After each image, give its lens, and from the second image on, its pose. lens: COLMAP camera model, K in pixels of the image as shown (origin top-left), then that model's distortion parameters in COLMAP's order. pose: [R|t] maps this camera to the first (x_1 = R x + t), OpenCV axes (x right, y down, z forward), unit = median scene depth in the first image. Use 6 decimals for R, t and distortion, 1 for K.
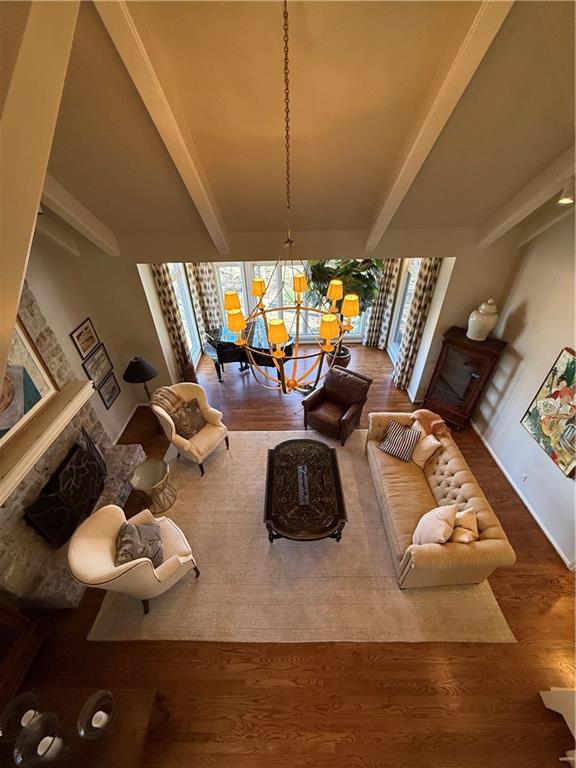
lens RADIAL K [[305.6, 0, 287.1], [0, 305.6, 382.4], [0, 0, 1]] dist [-0.002101, 0.000122]
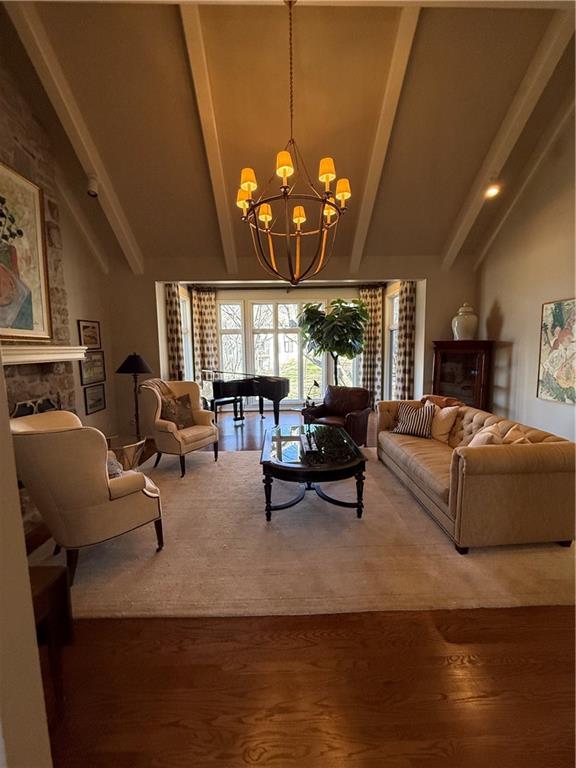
lens RADIAL K [[305.6, 0, 287.1], [0, 305.6, 382.4], [0, 0, 1]] dist [-0.002101, 0.000122]
pose [[0.999645, 0.000305, 0.026648, -0.025246], [0.013244, 0.862028, -0.506687, 0.570214], [-0.023126, 0.506860, 0.861718, 0.195606]]
